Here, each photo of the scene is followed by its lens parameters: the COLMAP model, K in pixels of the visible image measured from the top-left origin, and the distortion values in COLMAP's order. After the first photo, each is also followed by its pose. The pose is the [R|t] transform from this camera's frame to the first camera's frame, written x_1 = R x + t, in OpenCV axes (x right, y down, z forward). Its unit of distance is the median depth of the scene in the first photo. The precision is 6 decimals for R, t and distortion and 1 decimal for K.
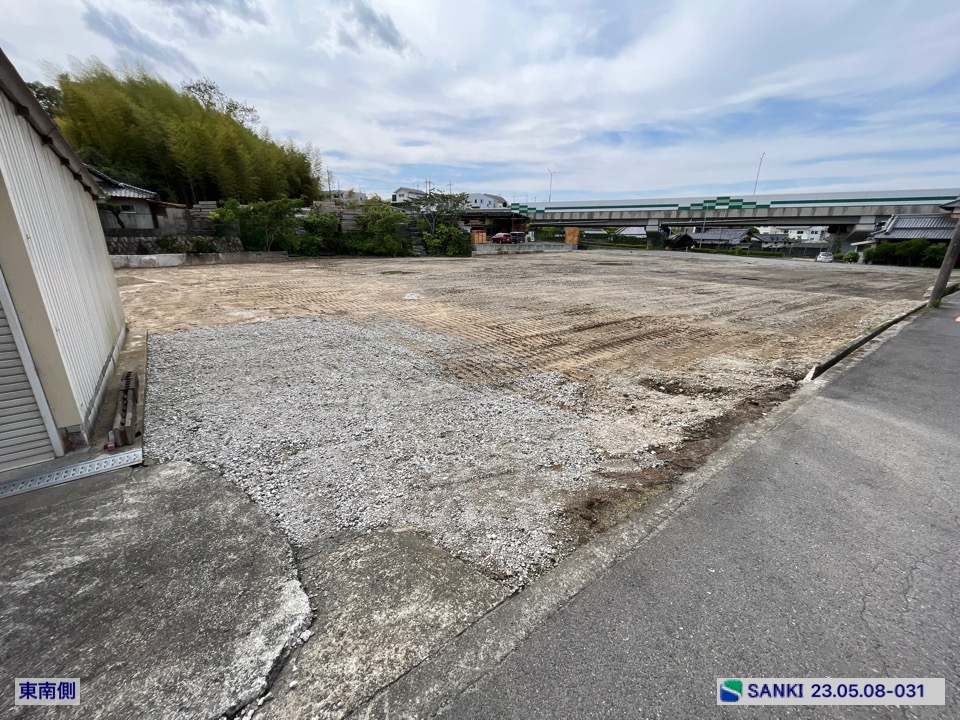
lens RADIAL K [[388.9, 0, 468.3], [0, 388.9, 375.8], [0, 0, 1]] dist [-0.002360, -0.000113]
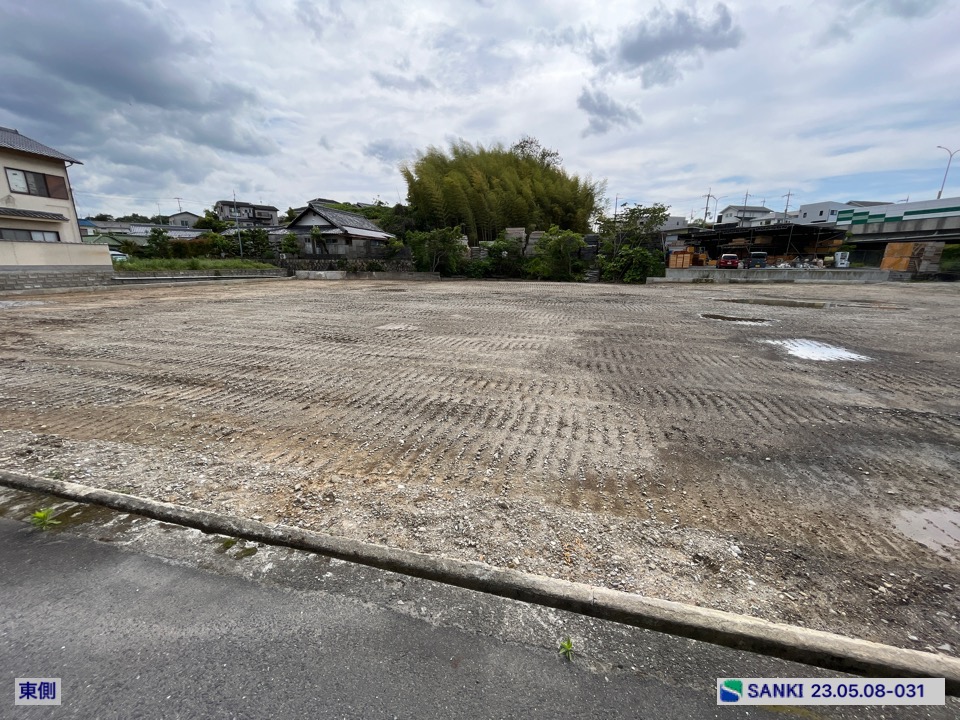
lens RADIAL K [[388.9, 0, 476.9], [0, 388.9, 362.5], [0, 0, 1]] dist [-0.002360, -0.000113]
pose [[0.654096, 0.181154, -0.734399, 0.407886], [-0.254353, 0.967037, 0.011998, -0.091559], [0.712365, 0.178949, 0.678612, 0.302866]]
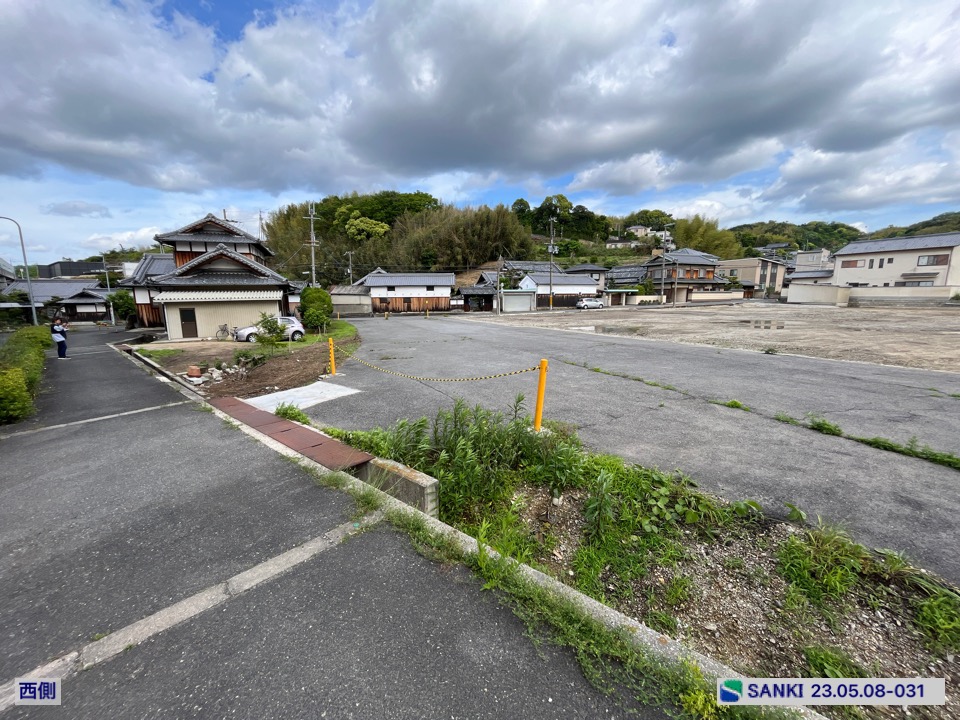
lens RADIAL K [[388.9, 0, 476.0], [0, 388.9, 366.4], [0, 0, 1]] dist [-0.002360, -0.000113]
pose [[-0.970632, -0.049437, 0.235435, 0.587596], [0.076251, 0.864975, 0.495989, -0.503243], [-0.228165, 0.499374, -0.835803, 1.436990]]
